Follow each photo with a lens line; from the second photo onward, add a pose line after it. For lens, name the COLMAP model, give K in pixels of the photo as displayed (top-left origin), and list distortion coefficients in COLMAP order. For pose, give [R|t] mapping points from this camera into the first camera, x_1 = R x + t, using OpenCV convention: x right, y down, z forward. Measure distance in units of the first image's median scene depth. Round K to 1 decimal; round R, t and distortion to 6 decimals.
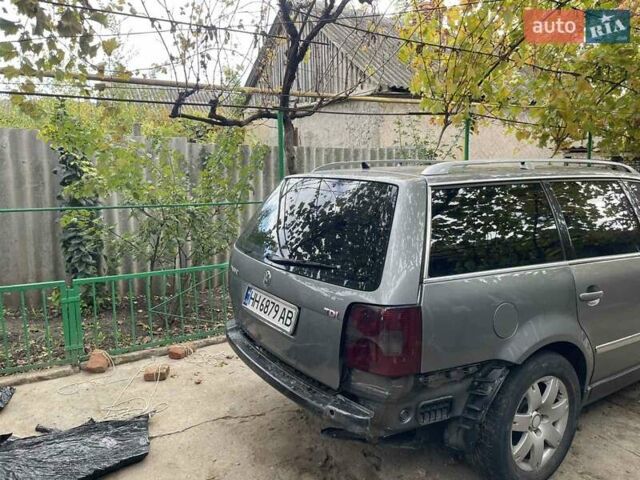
lens RADIAL K [[496.7, 0, 320.0], [0, 496.7, 240.0], [0, 0, 1]] dist [0.006003, 0.001804]
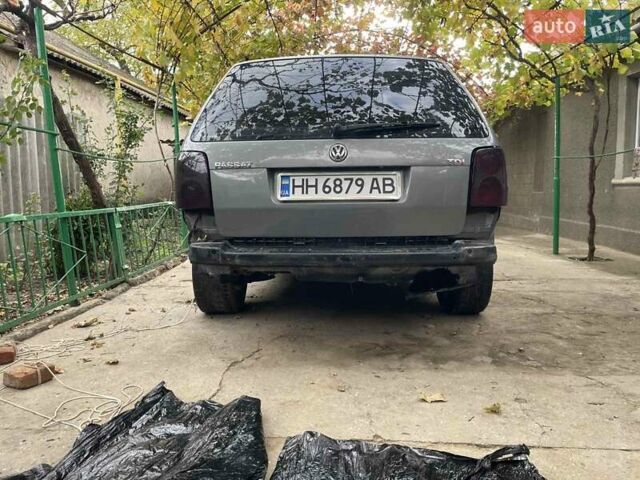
lens RADIAL K [[496.7, 0, 320.0], [0, 496.7, 240.0], [0, 0, 1]] dist [0.006003, 0.001804]
pose [[0.542002, -0.079291, 0.836628, -0.821739], [0.136766, 0.990589, 0.005280, 0.206966], [-0.829174, 0.111561, 0.547746, 0.511424]]
